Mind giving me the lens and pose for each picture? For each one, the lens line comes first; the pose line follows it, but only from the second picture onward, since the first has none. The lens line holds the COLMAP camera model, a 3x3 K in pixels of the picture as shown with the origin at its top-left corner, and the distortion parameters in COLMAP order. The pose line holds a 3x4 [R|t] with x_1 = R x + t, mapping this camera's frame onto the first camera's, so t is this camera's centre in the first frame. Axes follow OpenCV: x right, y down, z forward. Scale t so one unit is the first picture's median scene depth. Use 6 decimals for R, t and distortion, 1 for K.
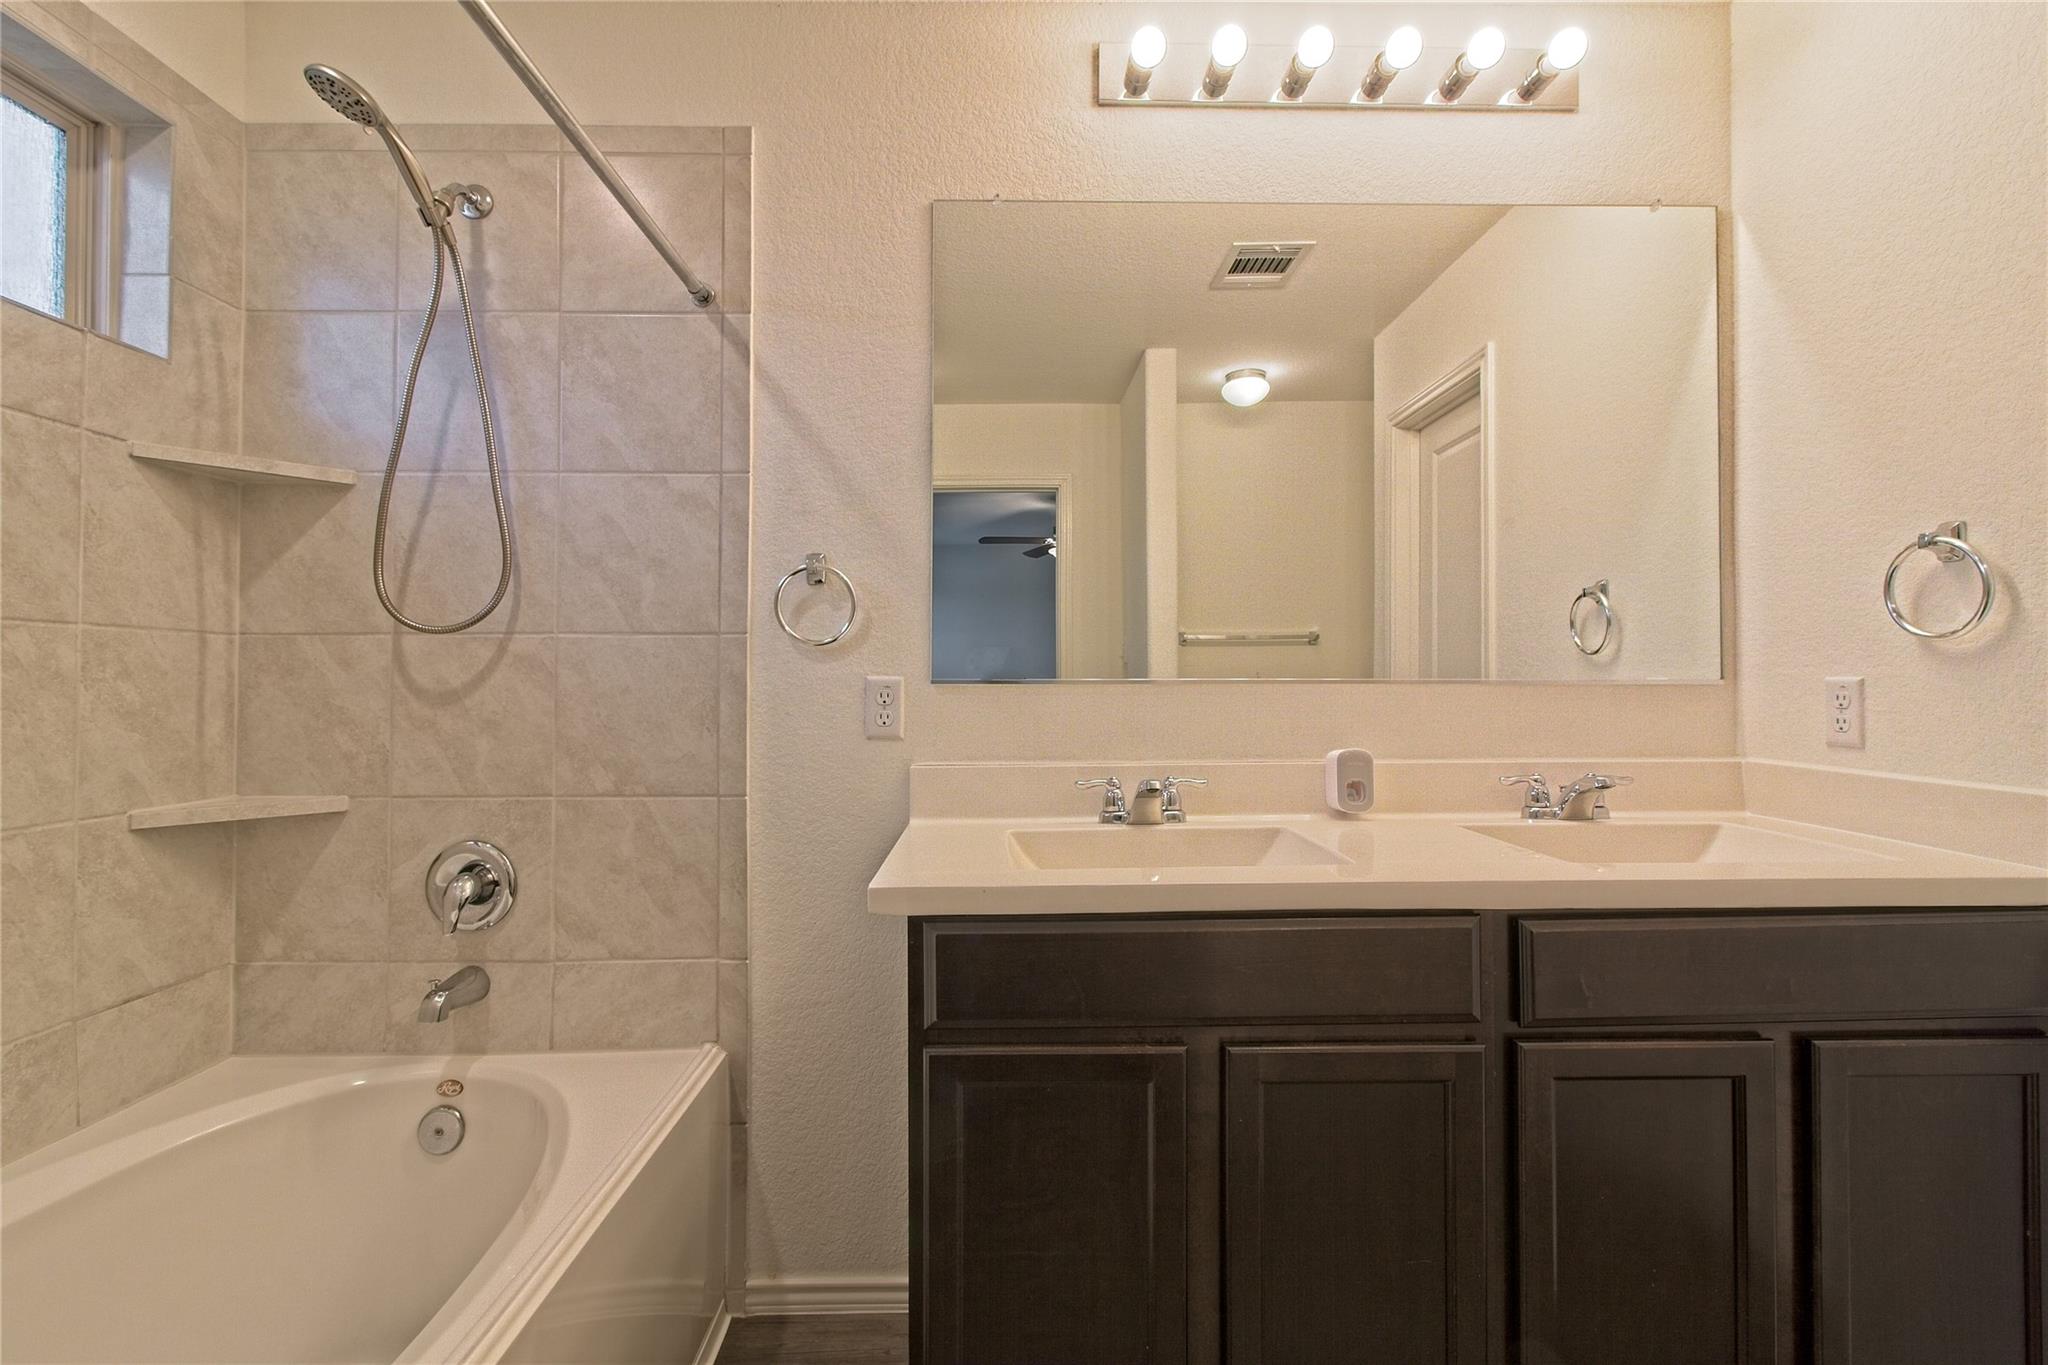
lens RADIAL K [[925.7, 0, 1024.0], [0, 925.7, 682.5], [0, 0, 1]] dist [0.000281, 0.000754]
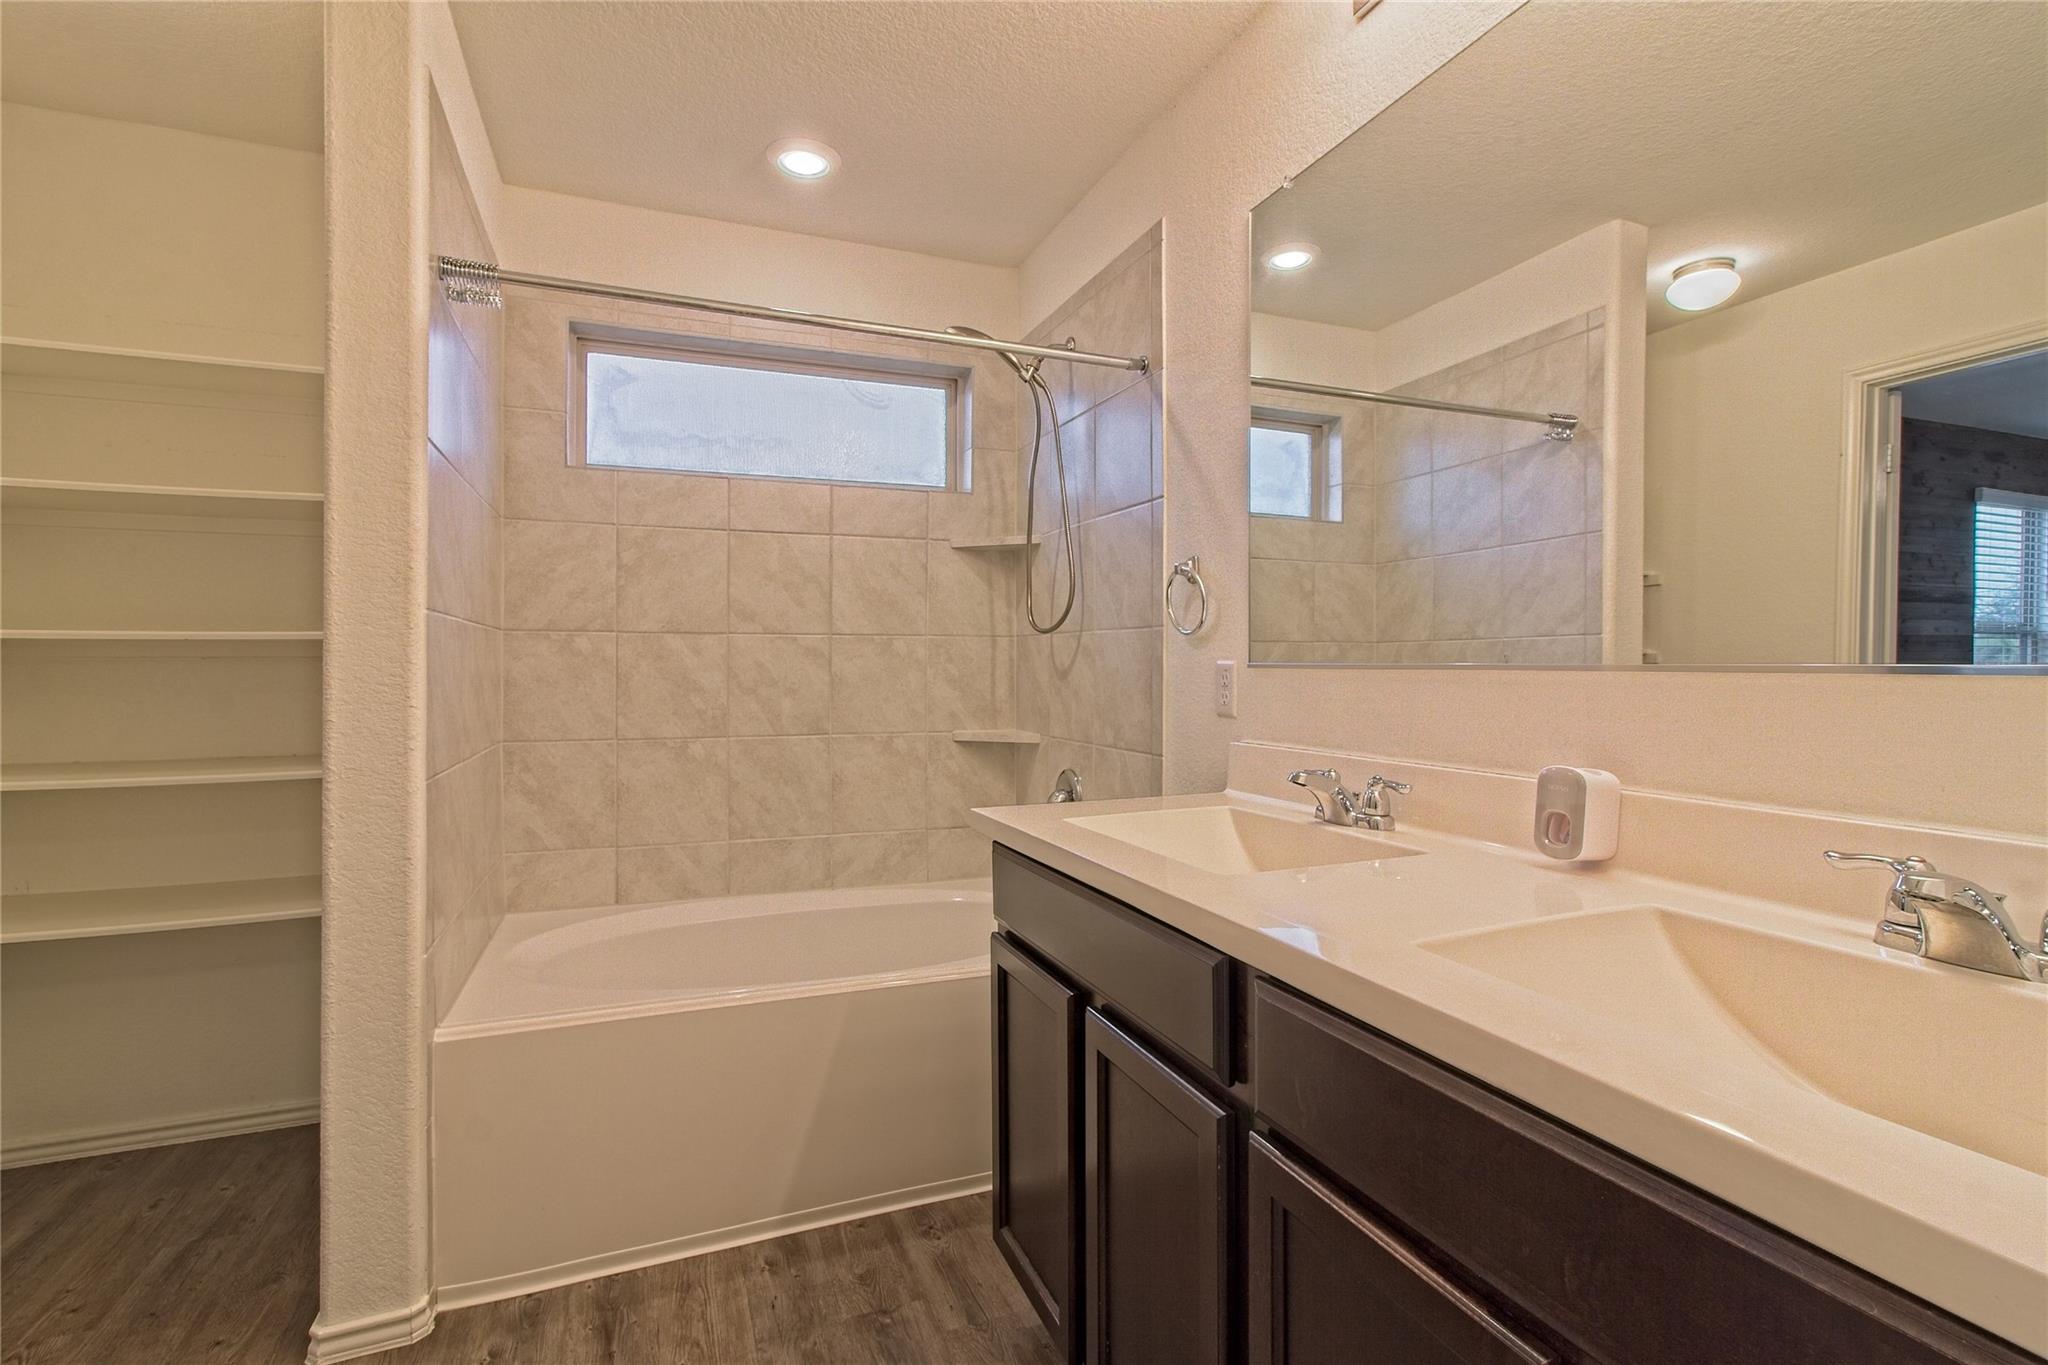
lens RADIAL K [[945.2, 0, 1016.7], [0, 945.2, 663.5], [0, 0, 1]] dist [-0.022711, 0.015319]
pose [[0.358563, 0.001899, -0.933504, 0.849338], [-0.000311, 0.999998, 0.001915, -0.004956], [0.933506, -0.000396, 0.358563, 0.377745]]
